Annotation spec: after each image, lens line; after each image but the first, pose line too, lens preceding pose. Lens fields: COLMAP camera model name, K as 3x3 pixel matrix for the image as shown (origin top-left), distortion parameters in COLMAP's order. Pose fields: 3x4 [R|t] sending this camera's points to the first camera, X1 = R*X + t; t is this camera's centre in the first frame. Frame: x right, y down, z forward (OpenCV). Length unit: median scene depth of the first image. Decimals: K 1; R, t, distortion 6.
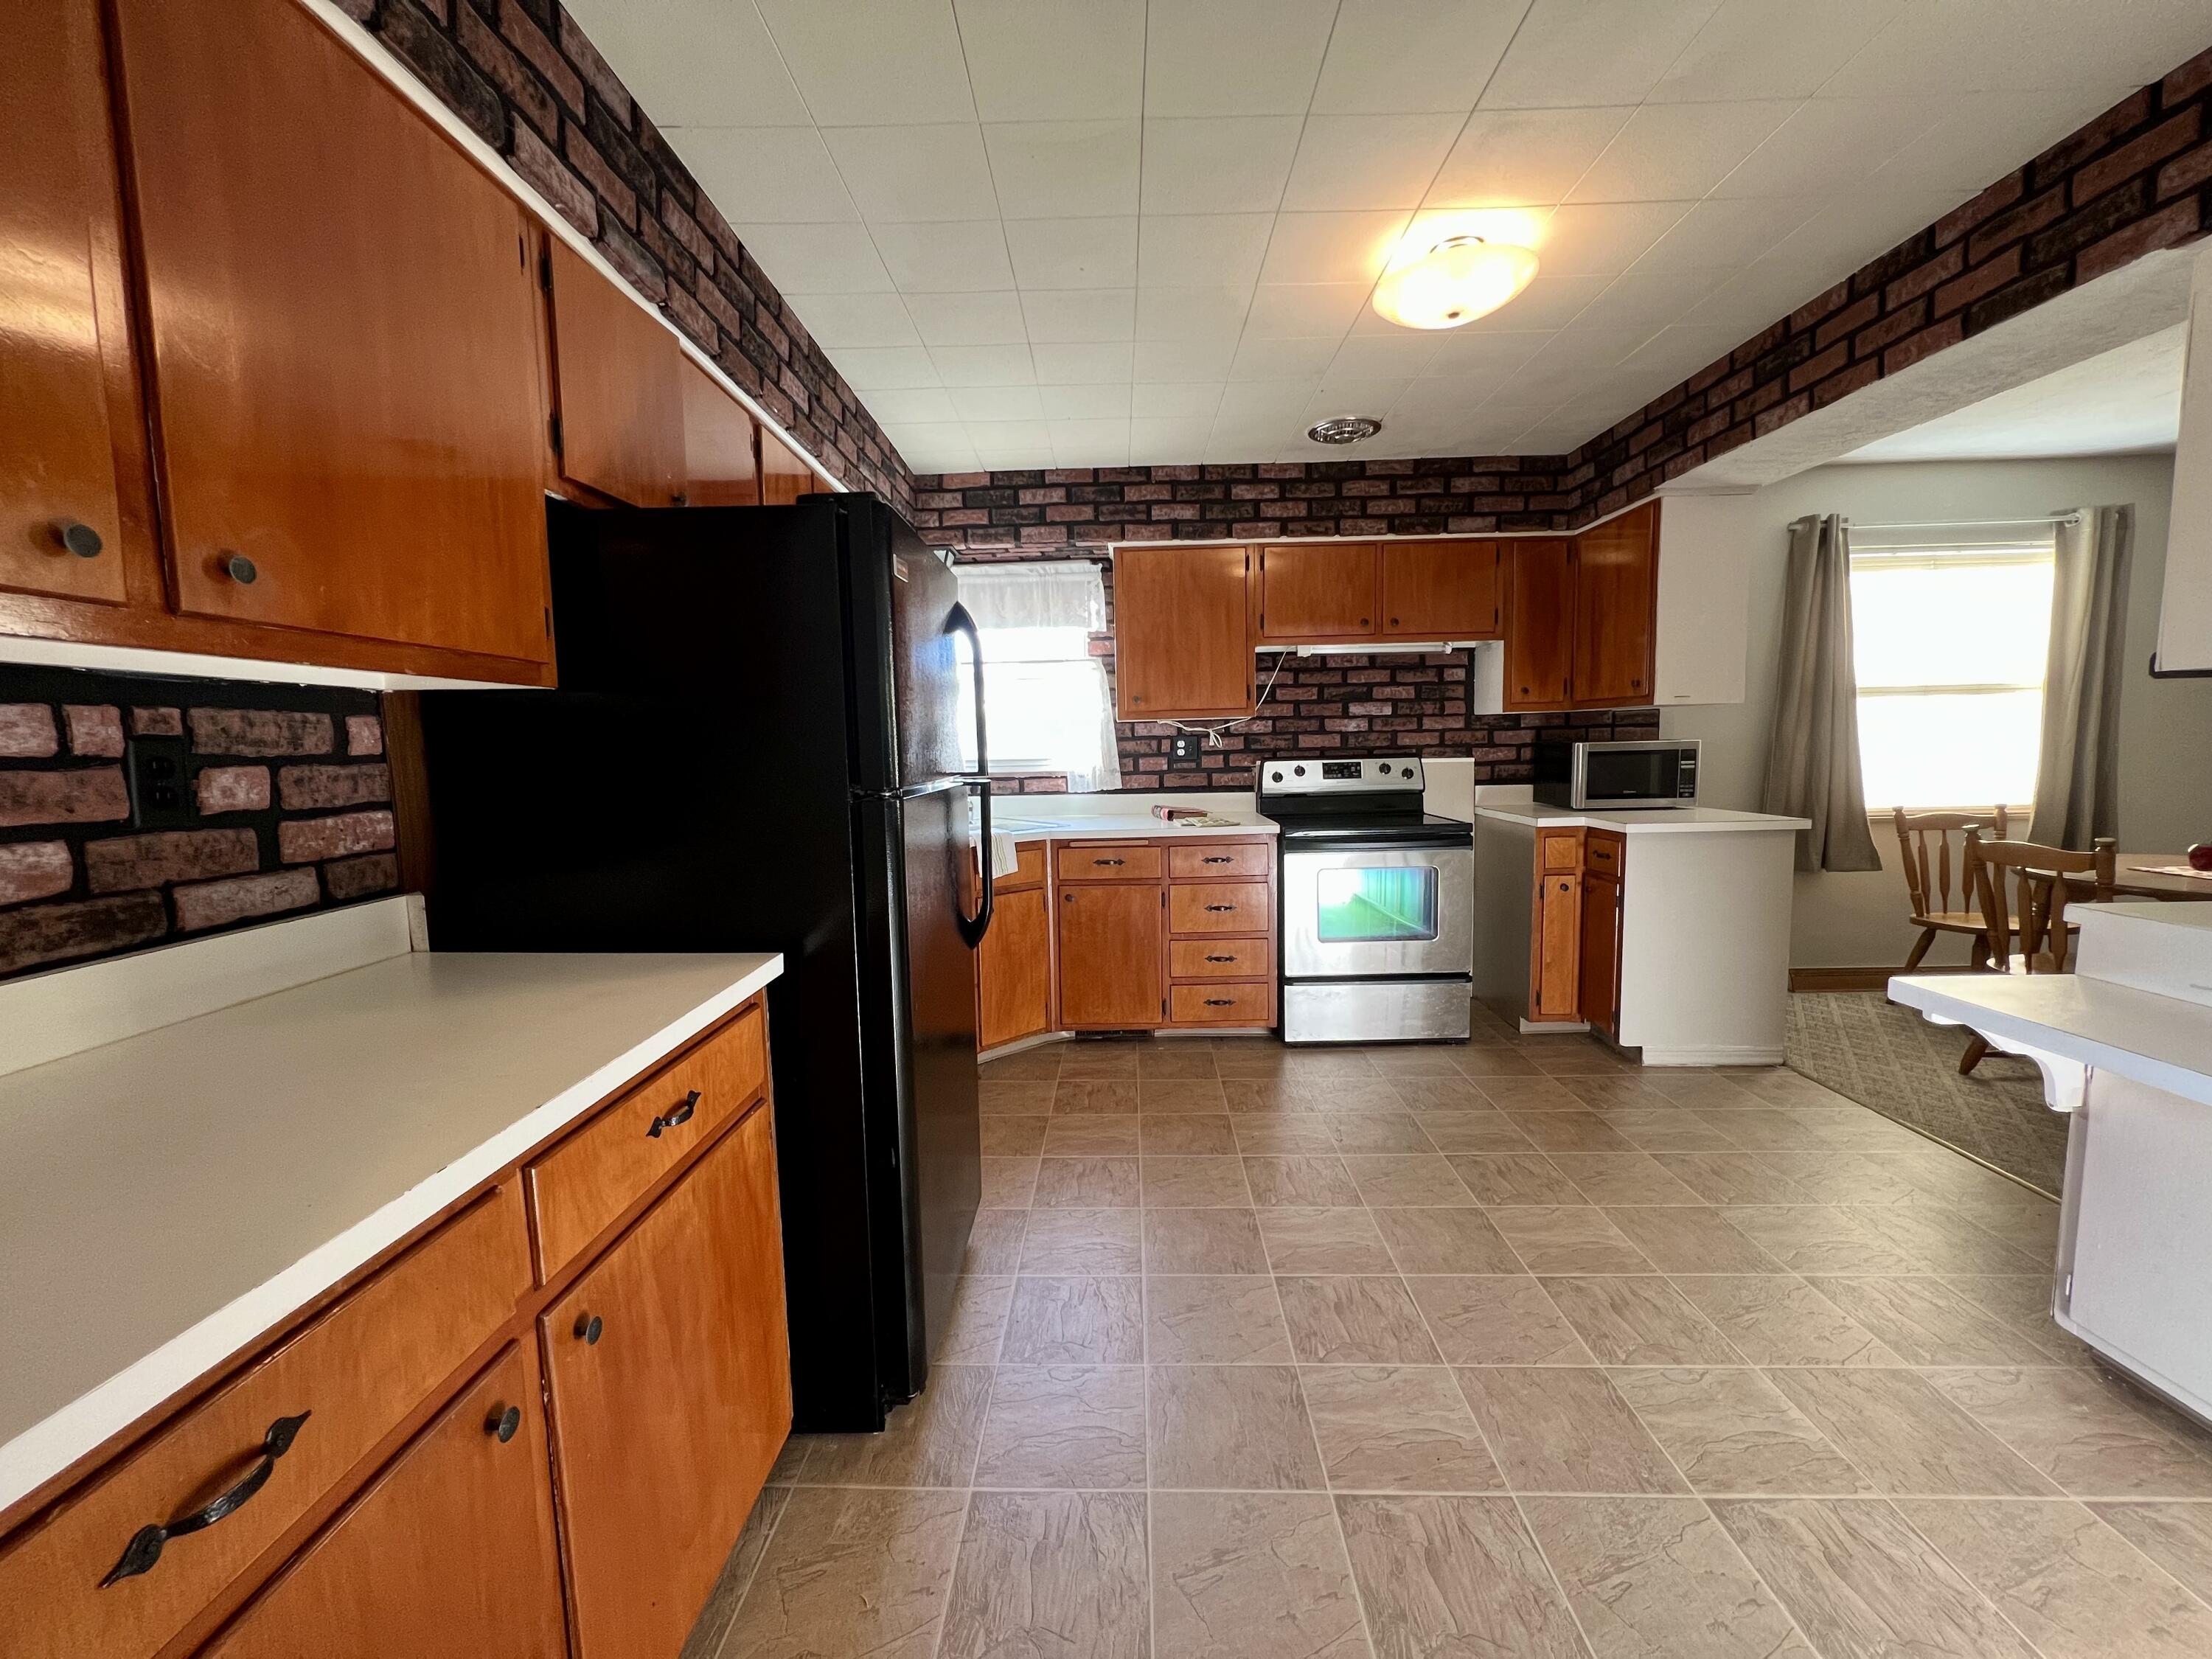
lens RADIAL K [[883.1, 0, 1104.2], [0, 883.1, 830.2], [0, 0, 1]] dist [-0.000898, 0.000088]
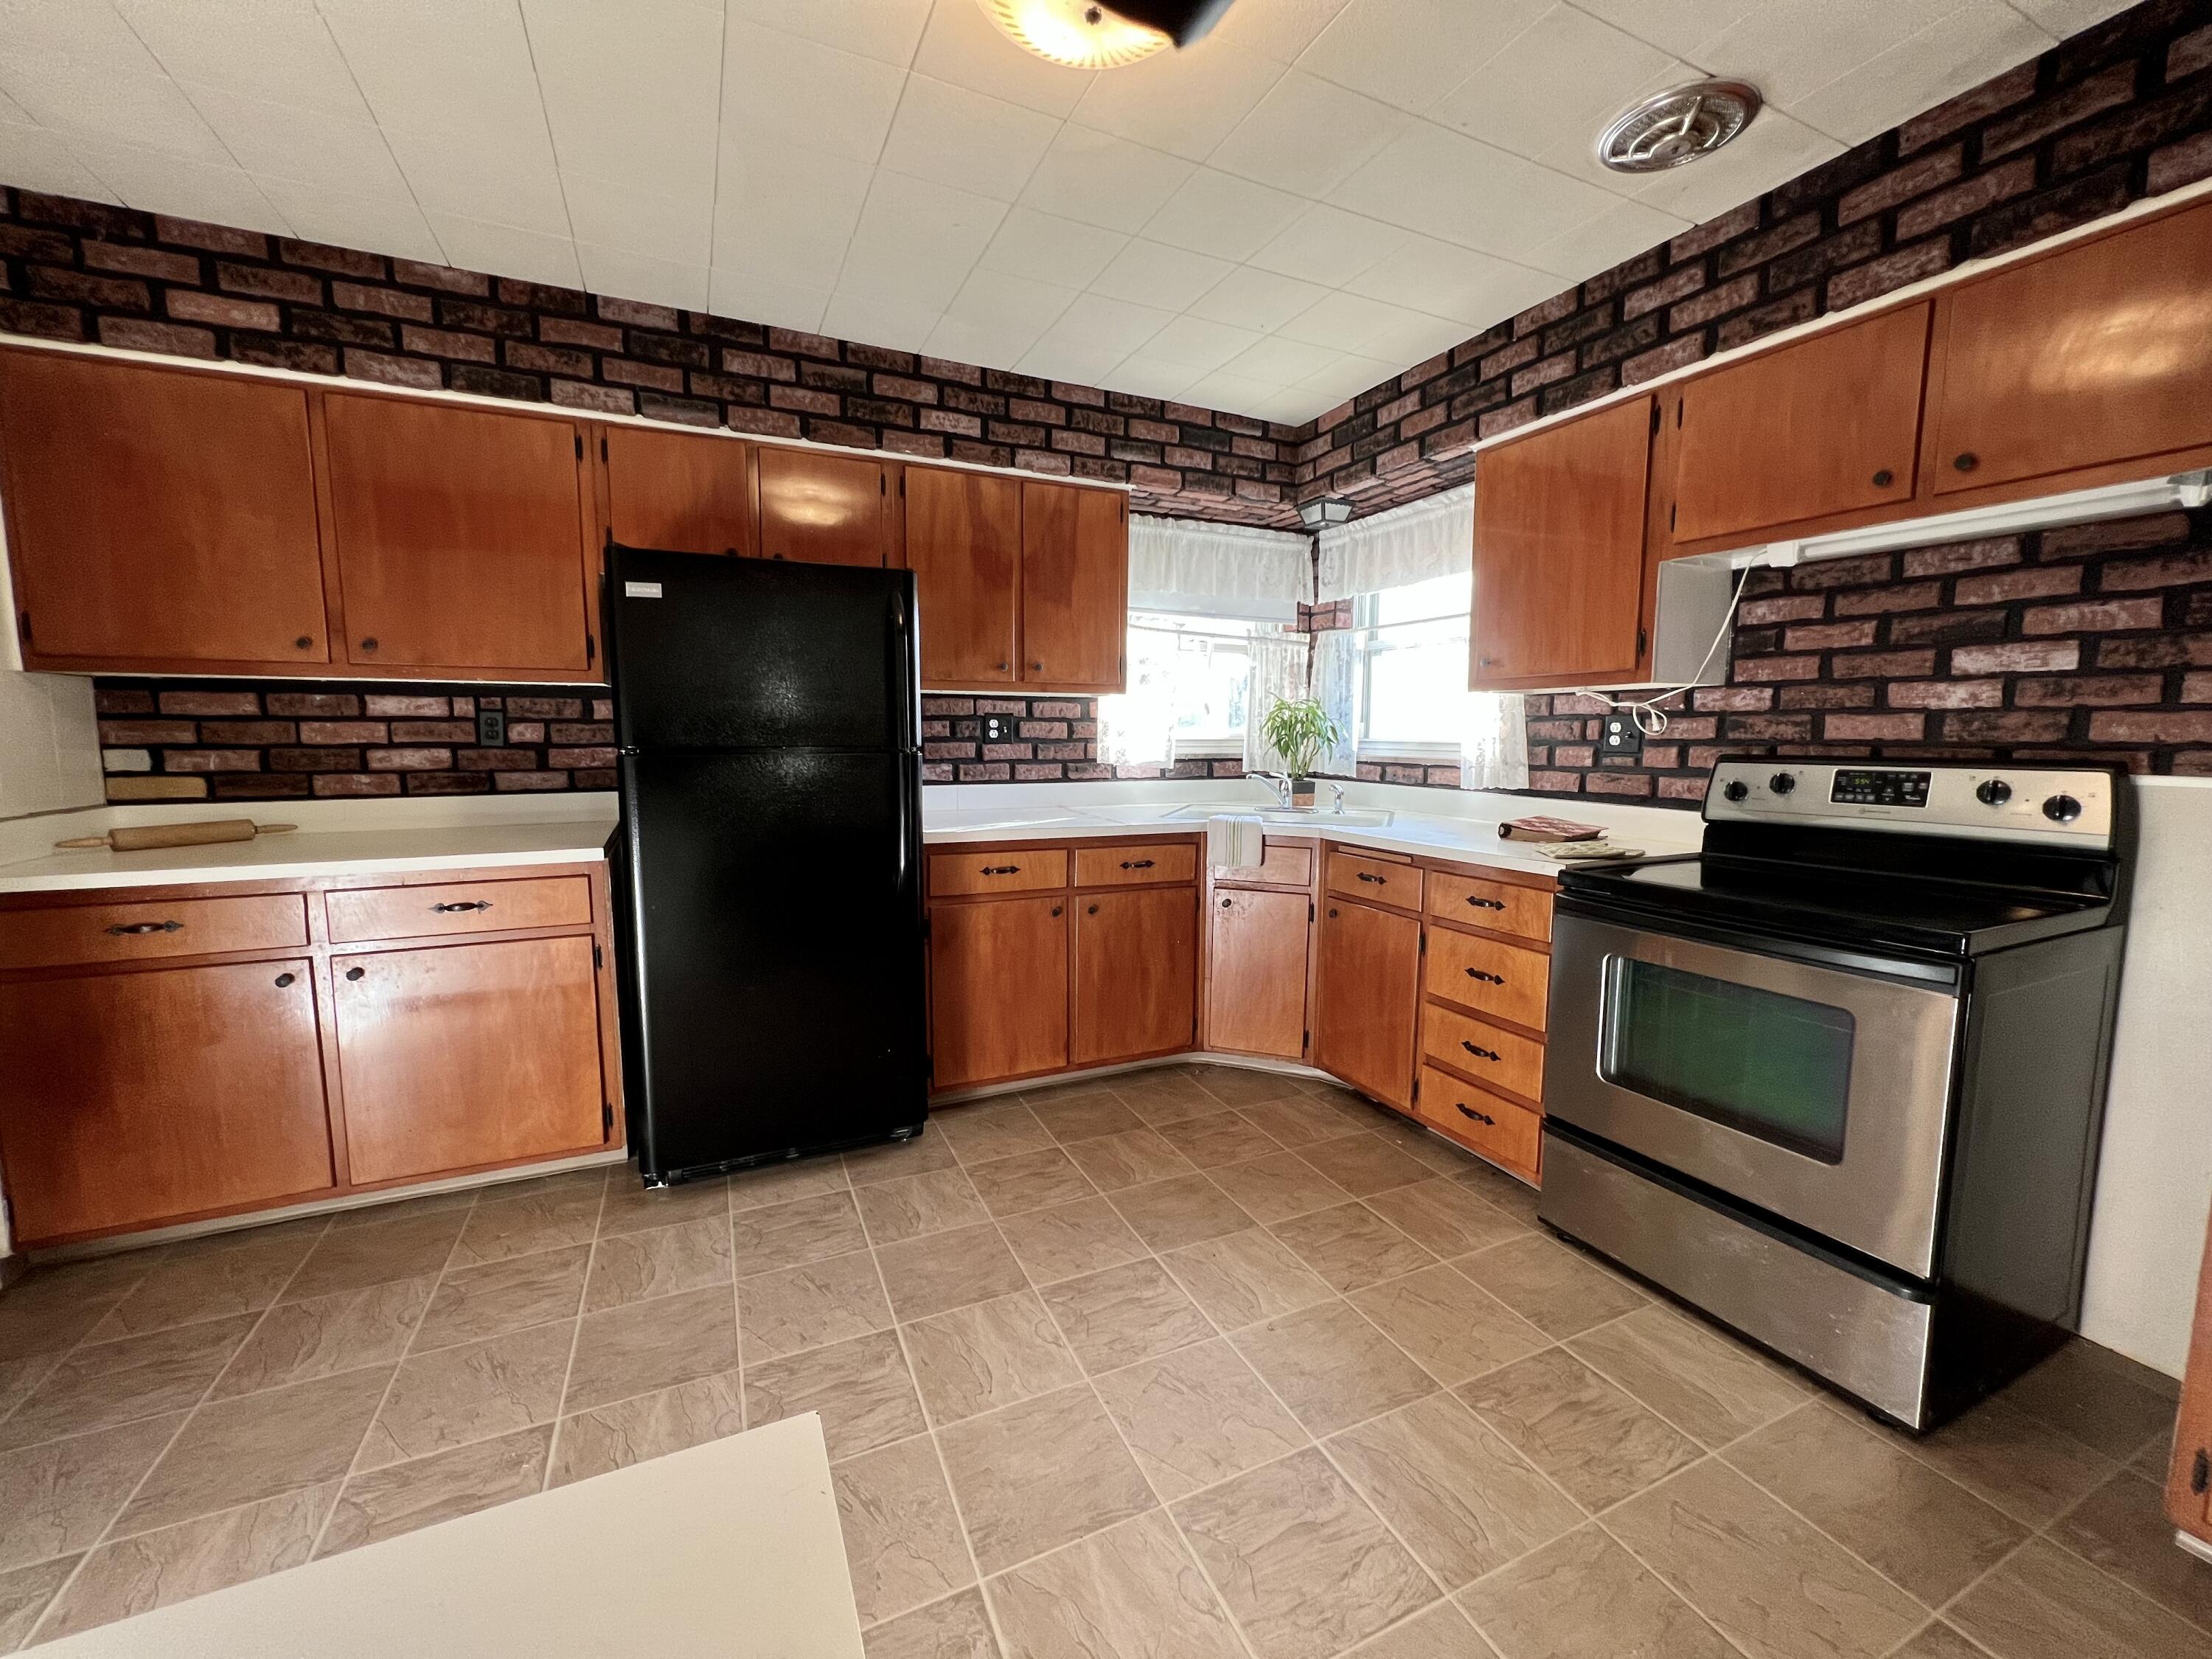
lens RADIAL K [[883.1, 0, 1103.7], [0, 883.1, 829.3], [0, 0, 1]] dist [-0.000898, 0.000088]
pose [[0.440285, 0.123583, -0.889312, 0.565560], [-0.100427, 0.991045, 0.088001, -0.048727], [0.892224, 0.050566, 0.448753, 0.429684]]
